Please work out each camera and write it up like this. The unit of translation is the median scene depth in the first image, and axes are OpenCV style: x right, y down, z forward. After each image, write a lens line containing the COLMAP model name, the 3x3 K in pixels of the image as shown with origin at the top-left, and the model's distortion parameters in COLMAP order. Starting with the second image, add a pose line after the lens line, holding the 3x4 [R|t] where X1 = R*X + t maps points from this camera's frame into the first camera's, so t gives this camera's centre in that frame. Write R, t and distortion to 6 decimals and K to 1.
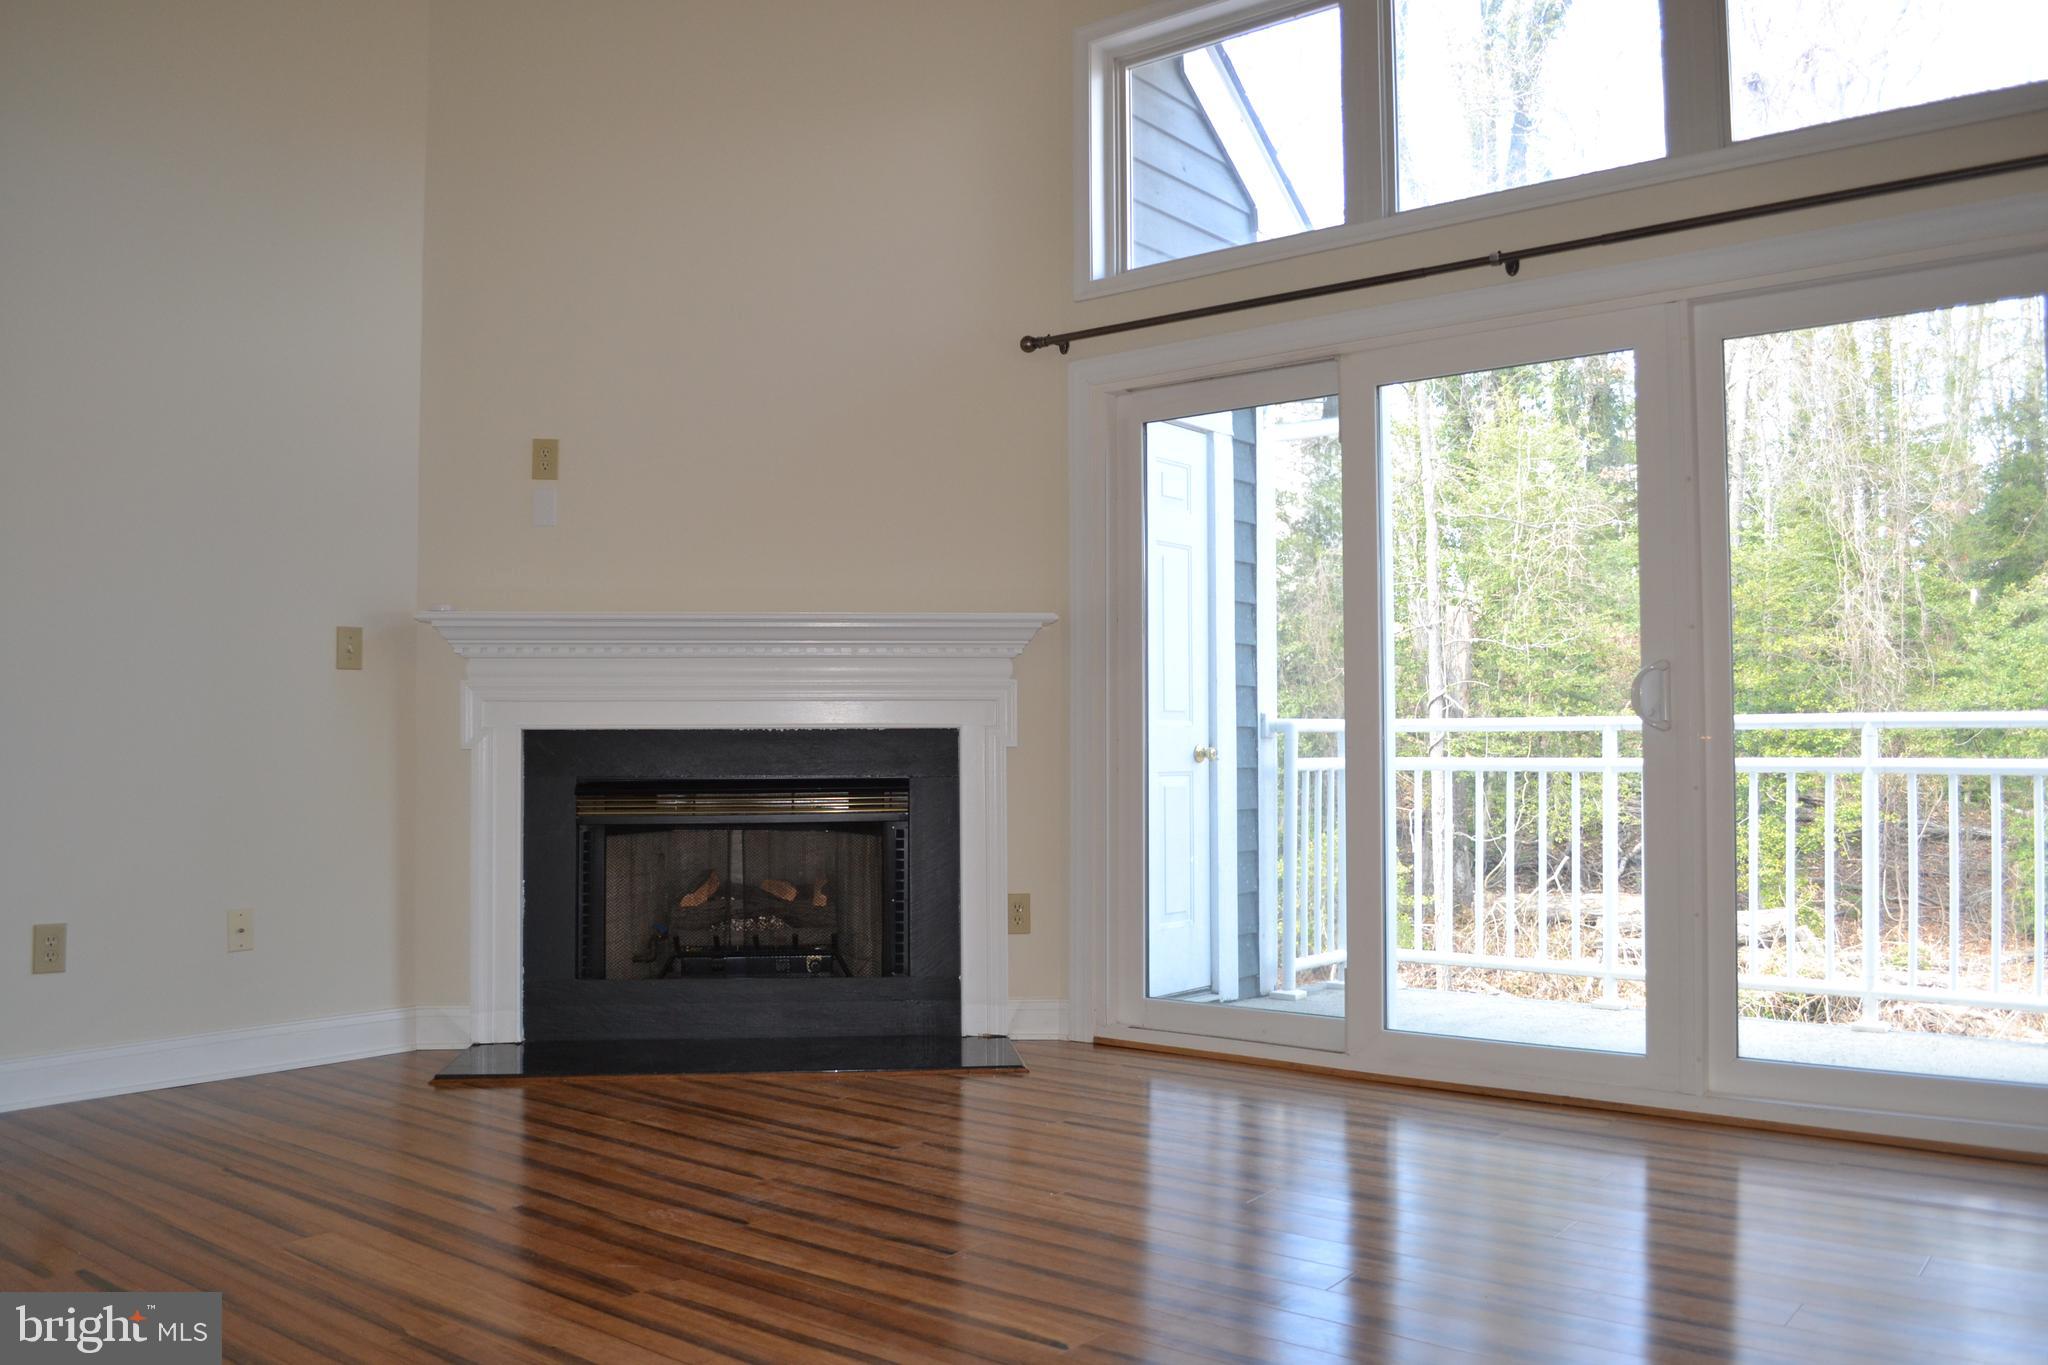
lens RADIAL K [[1632.2, 0, 1024.0], [0, 1632.2, 682.5], [0, 0, 1]] dist [-0.069936, -0.002156]
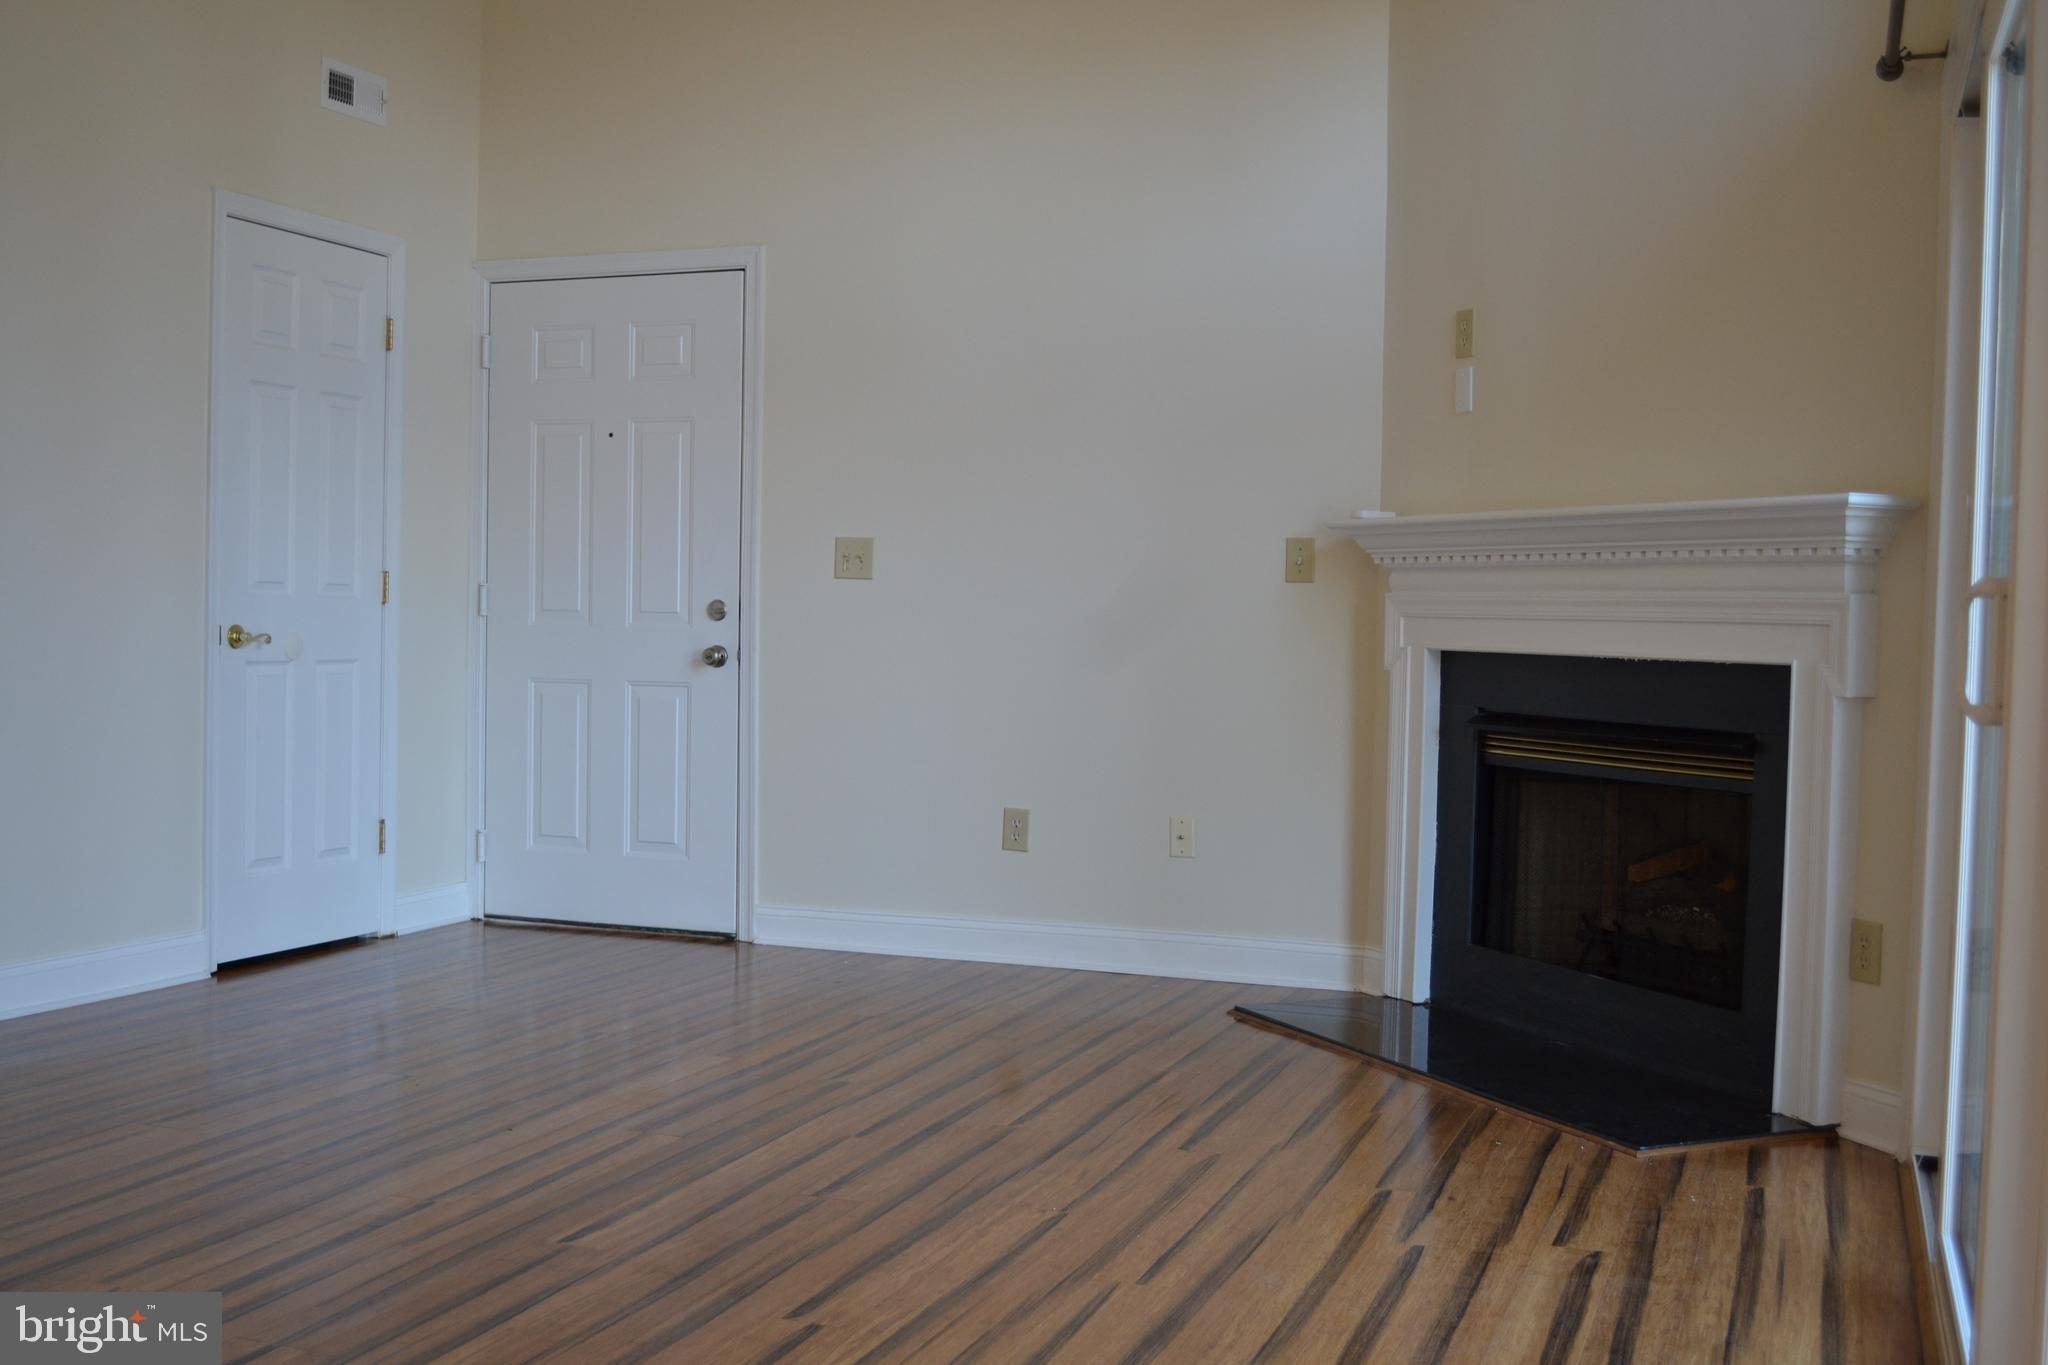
lens RADIAL K [[2211.2, 0, 1020.9], [0, 2211.2, 726.0], [0, 0, 1]] dist [-0.018831, -0.027475]
pose [[0.303910, 0.062459, -0.950651, 0.778034], [0.018677, 0.997266, 0.071492, -0.020063], [0.952518, -0.039483, 0.301913, 0.437190]]
